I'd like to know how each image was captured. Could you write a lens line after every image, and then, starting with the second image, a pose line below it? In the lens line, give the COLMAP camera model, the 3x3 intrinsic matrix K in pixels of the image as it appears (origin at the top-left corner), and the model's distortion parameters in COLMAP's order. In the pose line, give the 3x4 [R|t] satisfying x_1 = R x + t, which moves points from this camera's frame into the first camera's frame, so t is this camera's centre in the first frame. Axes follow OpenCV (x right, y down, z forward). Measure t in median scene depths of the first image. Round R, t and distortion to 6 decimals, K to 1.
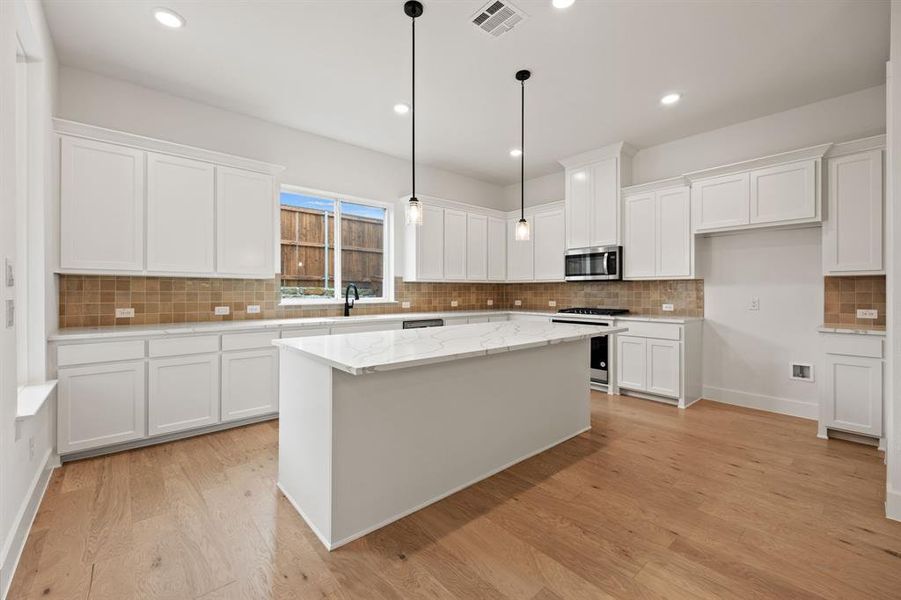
lens RADIAL K [[375.0, 0, 447.5], [0, 375.0, 293.6], [0, 0, 1]] dist [0.000098, 0.000097]
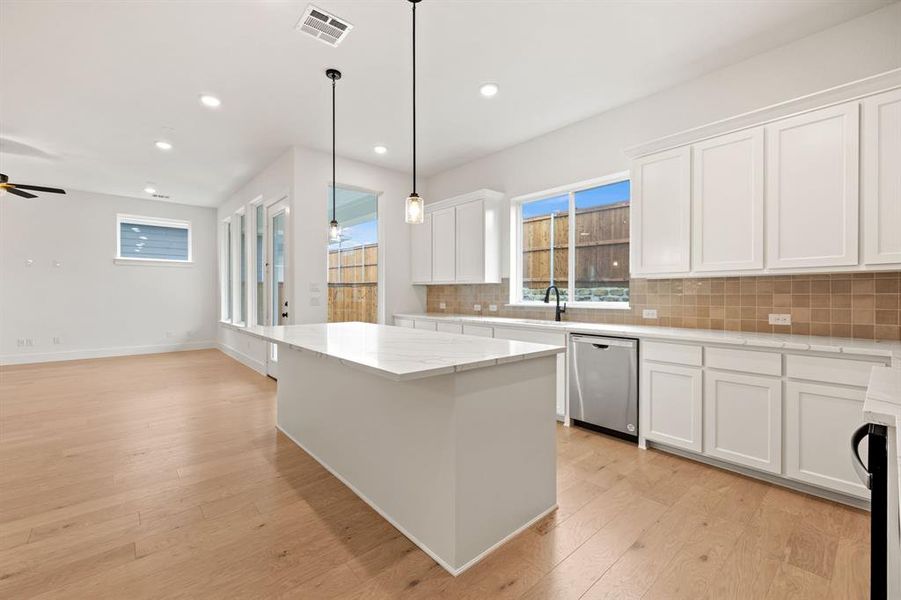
lens RADIAL K [[380.1, 0, 444.6], [0, 380.1, 295.0], [0, 0, 1]] dist [0.010073, 0.000041]
pose [[-0.000689, 0.002409, -0.999997, 0.665859], [-0.007643, 0.999968, 0.002414, -0.002630], [0.999971, 0.007645, -0.000670, 0.750365]]
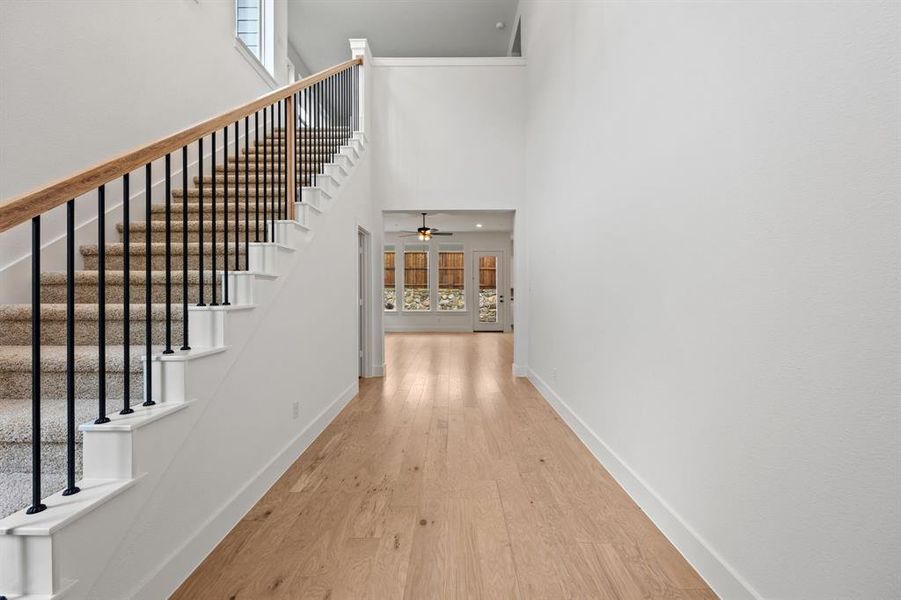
lens RADIAL K [[375.0, 0, 447.5], [0, 375.0, 293.6], [0, 0, 1]] dist [0.000098, 0.000097]
pose [[0.749182, -0.001160, -0.662363, 0.996484], [-0.000807, 0.999996, -0.002664, 0.017753], [0.662364, 0.002530, 0.749178, -1.912597]]
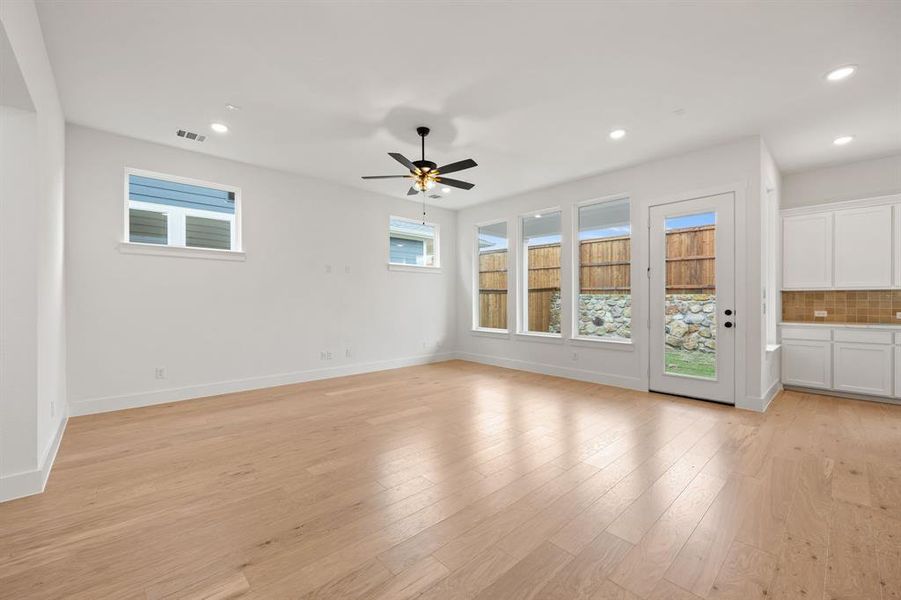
lens RADIAL K [[368.0, 0, 450.5], [0, 368.0, 300.0], [0, 0, 1]] dist [0.000998, 0.000111]
pose [[0.035698, -0.002878, -0.999358, 0.489322], [-0.005124, 0.999982, -0.003063, 0.004234], [0.999349, 0.005230, 0.035683, -0.474995]]
